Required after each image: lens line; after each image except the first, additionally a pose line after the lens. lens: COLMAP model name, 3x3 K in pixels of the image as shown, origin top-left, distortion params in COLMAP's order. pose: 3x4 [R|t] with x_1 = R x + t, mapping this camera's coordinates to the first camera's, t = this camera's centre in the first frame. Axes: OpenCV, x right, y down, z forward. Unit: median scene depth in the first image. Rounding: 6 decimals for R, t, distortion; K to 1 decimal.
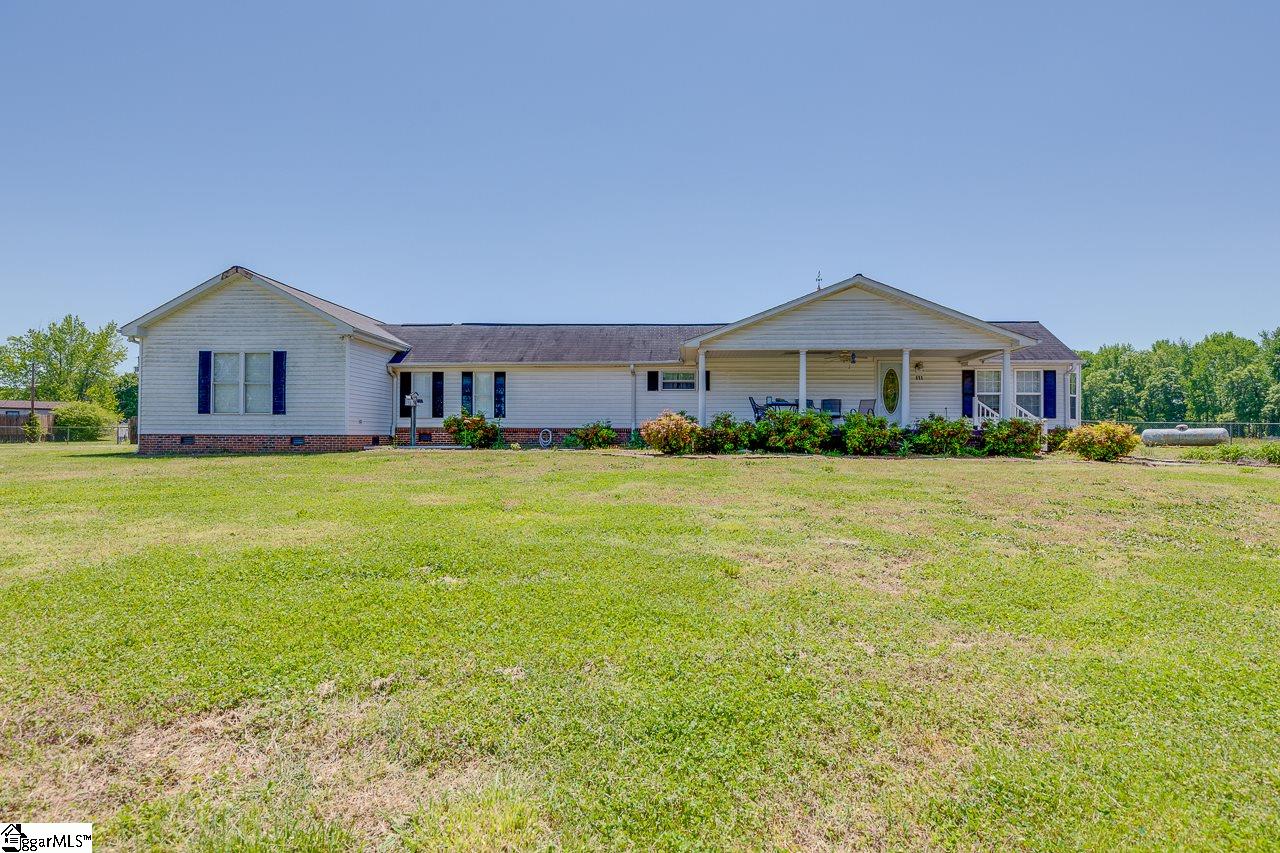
lens RADIAL K [[584.3, 0, 642.5], [0, 584.3, 429.8], [0, 0, 1]] dist [-0.004130, -0.000086]
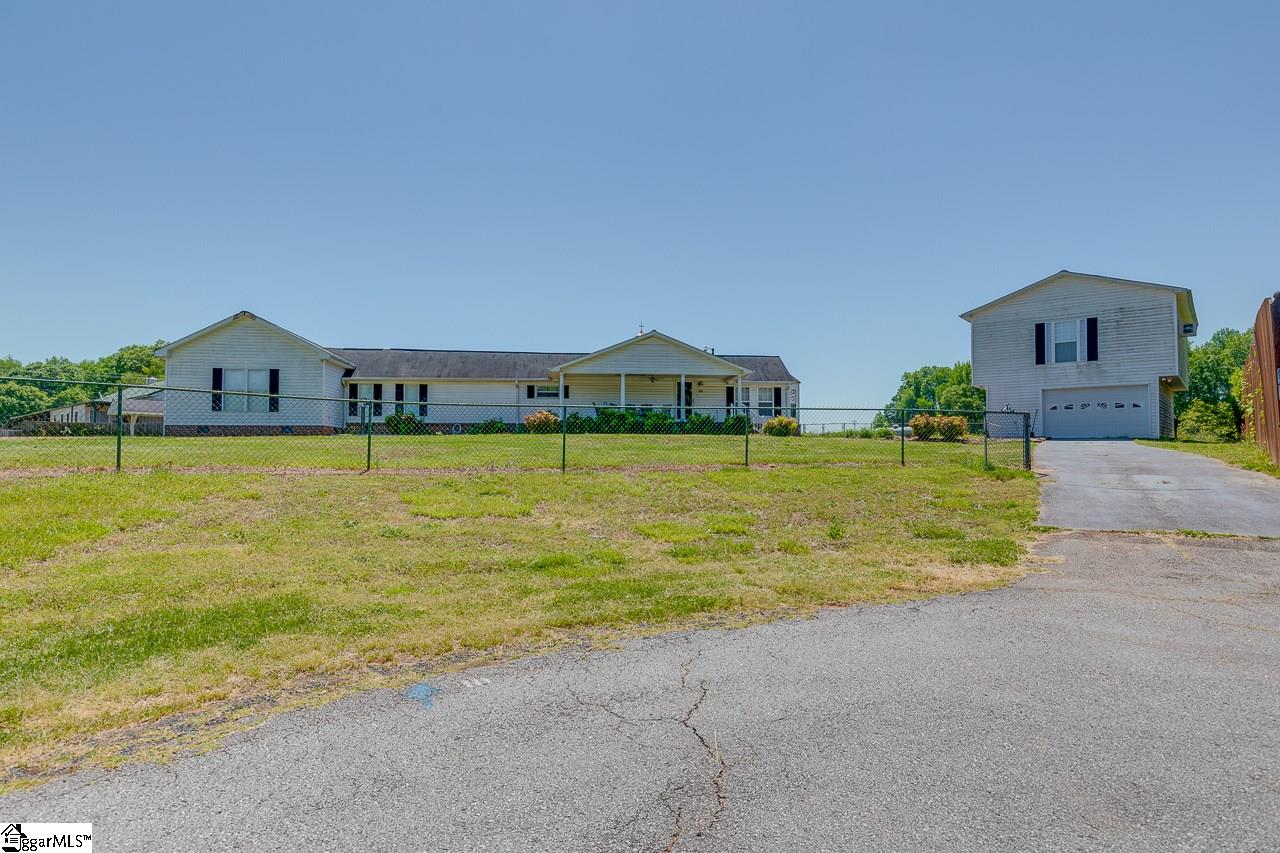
lens RADIAL K [[651.6, 0, 648.7], [0, 651.6, 426.1], [0, 0, 1]] dist [0.003172, 0.000001]
pose [[0.979226, -0.000931, 0.202769, -0.025502], [0.007313, 0.999501, -0.030723, 0.060706], [-0.202639, 0.031568, 0.978745, -0.718960]]
